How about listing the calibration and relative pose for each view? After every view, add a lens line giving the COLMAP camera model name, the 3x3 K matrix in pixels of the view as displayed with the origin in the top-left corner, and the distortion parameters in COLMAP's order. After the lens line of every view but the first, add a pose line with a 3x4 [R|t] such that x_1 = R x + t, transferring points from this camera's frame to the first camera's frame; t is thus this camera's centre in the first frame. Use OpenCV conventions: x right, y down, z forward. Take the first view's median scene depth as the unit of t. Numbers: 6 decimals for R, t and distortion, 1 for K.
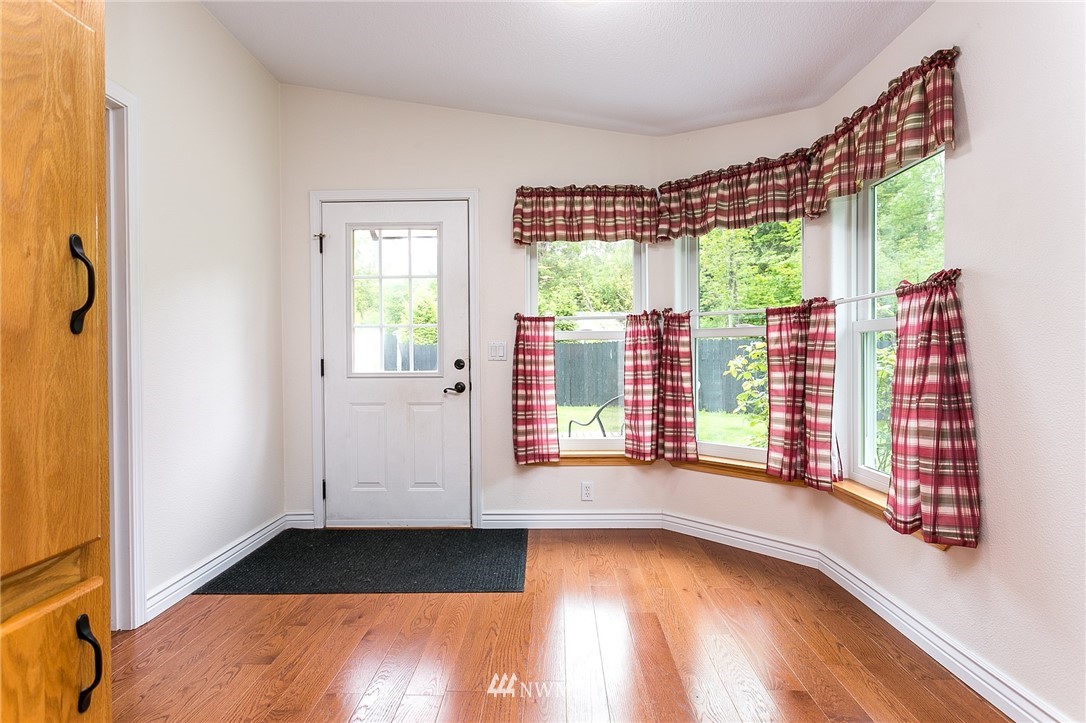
lens RADIAL K [[557.9, 0, 540.1], [0, 557.9, 359.9], [0, 0, 1]] dist [-0.007114, 0.000094]
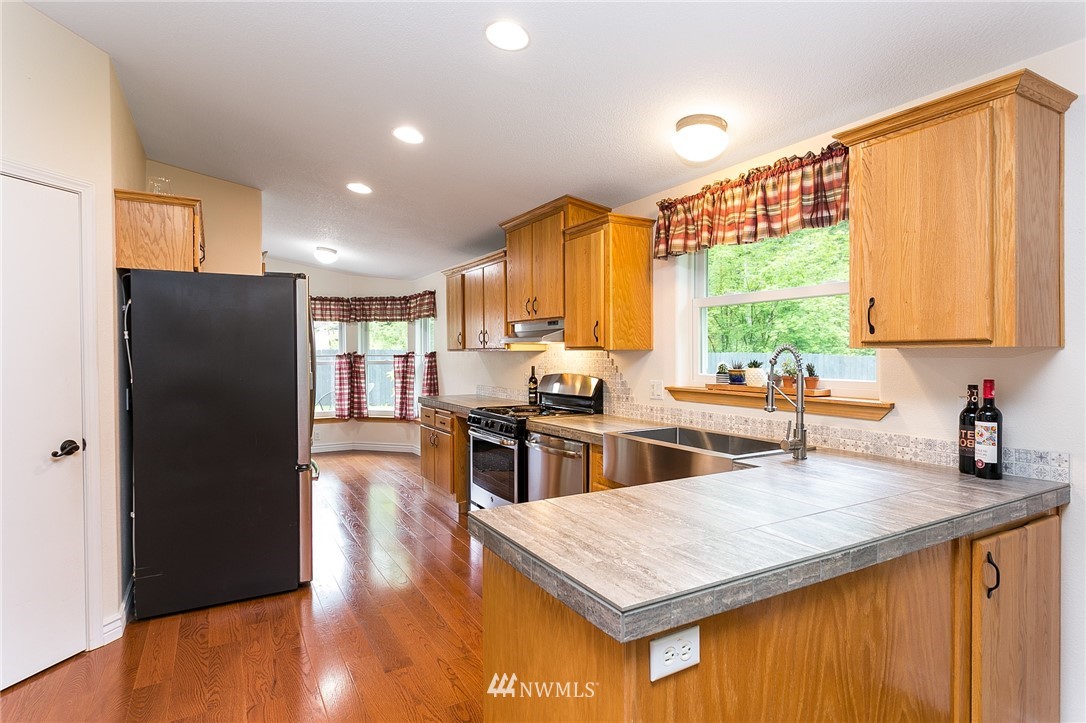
lens RADIAL K [[579.0, 0, 540.0], [0, 579.0, 358.4], [0, 0, 1]] dist [-0.005500, 0.001054]
pose [[0.865044, -0.004293, 0.501678, -0.313647], [0.004893, 0.999988, 0.000121, -0.064937], [-0.501673, 0.002350, 0.865054, -1.475534]]
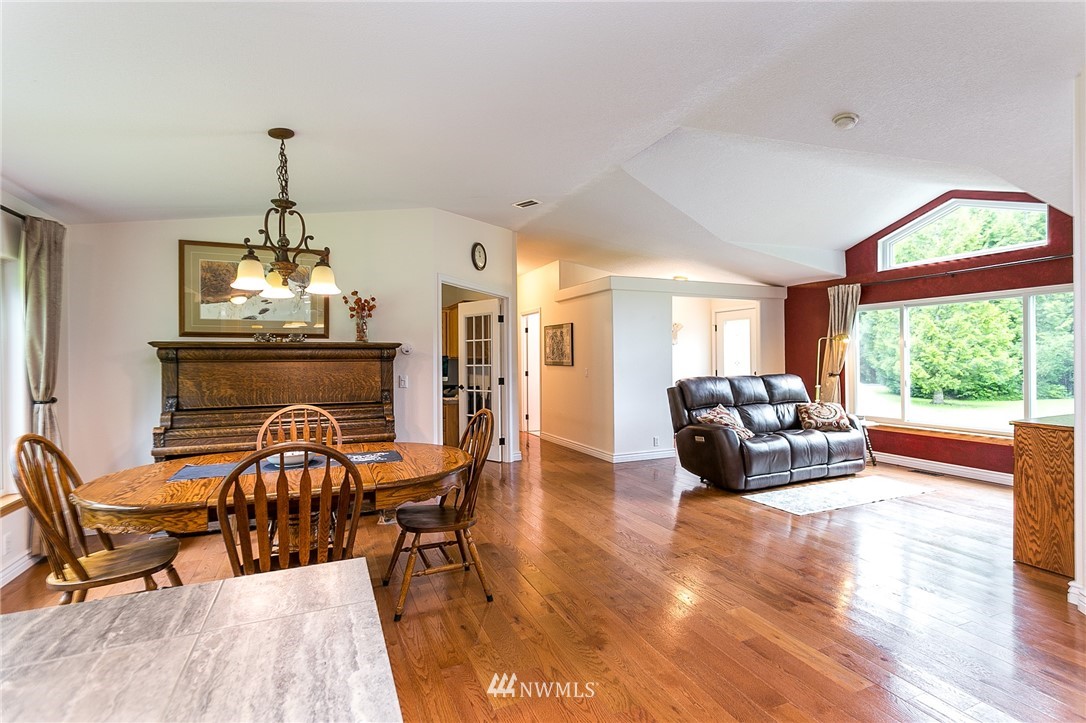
lens RADIAL K [[515.0, 0, 542.4], [0, 515.0, 358.1], [0, 0, 1]] dist [-0.003499, 0.004201]
pose [[-0.912952, 0.008366, -0.407982, -0.101589], [0.007150, 0.999964, 0.004506, -0.055703], [0.408005, 0.001197, -0.912979, -0.919245]]
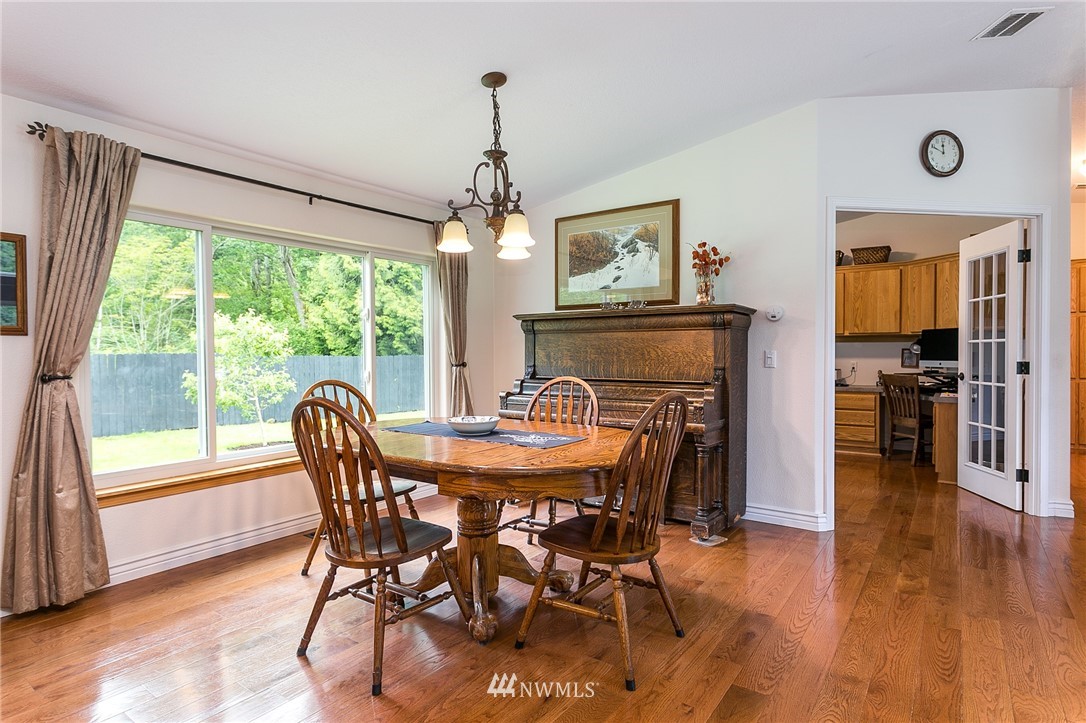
lens RADIAL K [[579.0, 0, 542.6], [0, 579.0, 358.6], [0, 0, 1]] dist [-0.005500, 0.001054]
pose [[-0.815486, -0.000994, 0.578777, -0.640846], [0.010929, 0.999794, 0.017116, -0.011271], [-0.578674, 0.020283, -0.815307, -1.186444]]
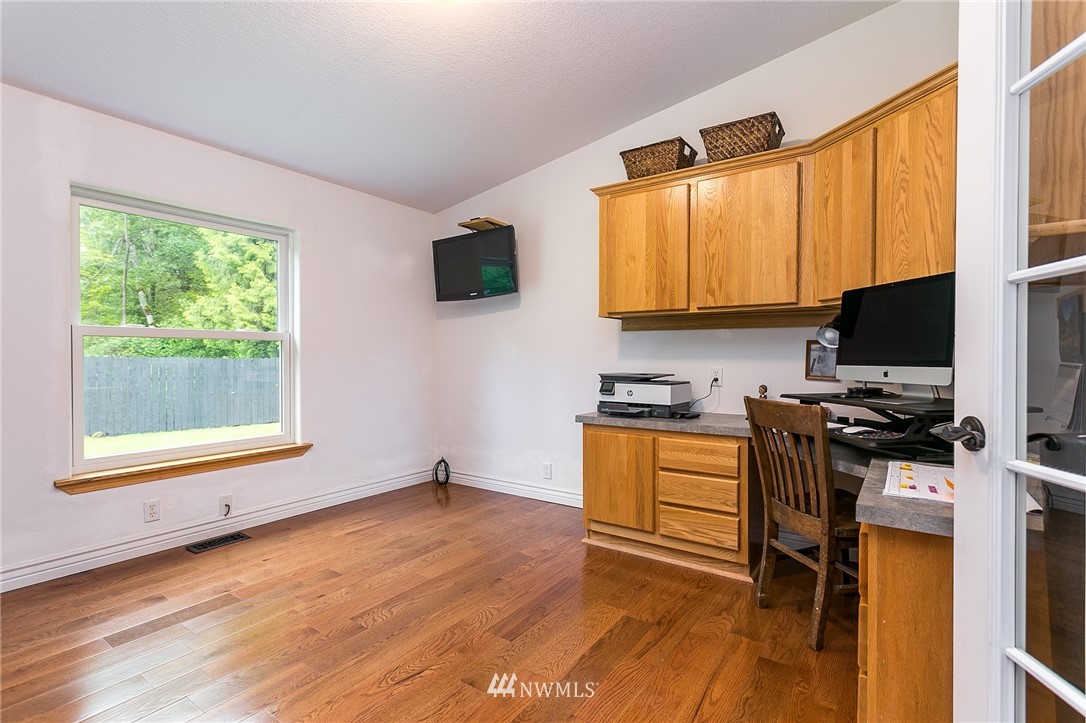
lens RADIAL K [[515.0, 0, 539.0], [0, 515.0, 359.3], [0, 0, 1]] dist [-0.003499, 0.004201]
pose [[-0.816762, 0.000589, 0.576975, -0.626322], [0.008589, 0.999901, 0.011138, 0.020745], [-0.576911, 0.014052, -0.816686, -2.591063]]
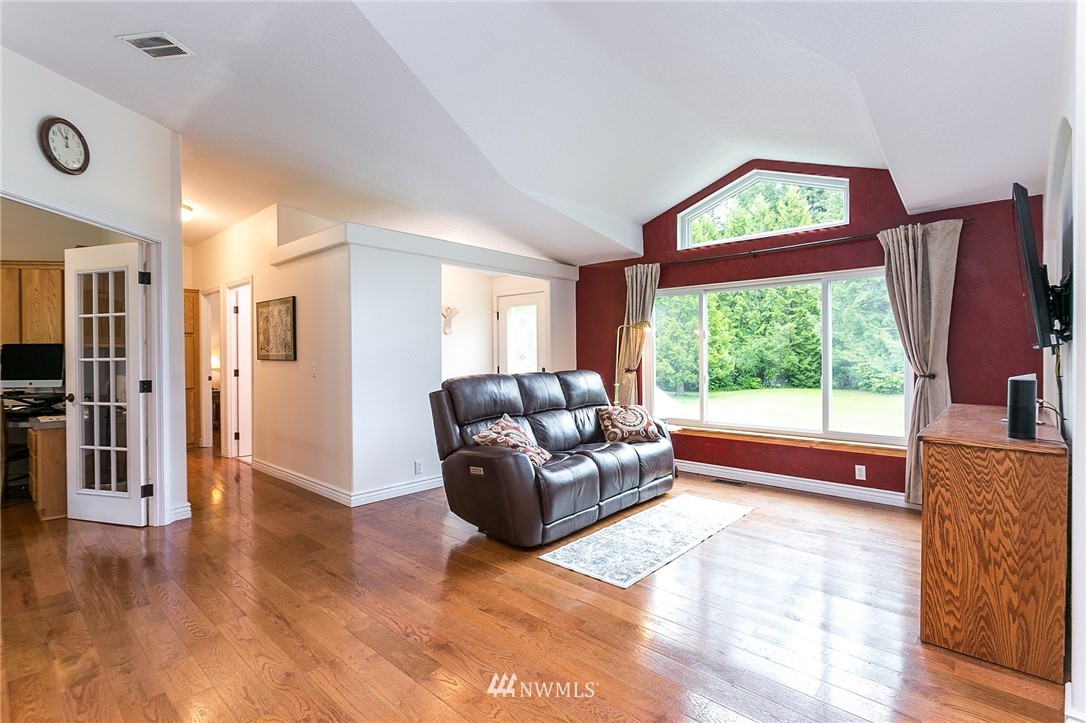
lens RADIAL K [[515.0, 0, 540.0], [0, 515.0, 360.4], [0, 0, 1]] dist [-0.003499, 0.004201]
pose [[-0.673822, 0.011946, -0.738797, -0.511555], [0.002197, 0.999897, 0.014163, -0.030774], [0.738890, 0.007920, -0.673779, -1.378575]]
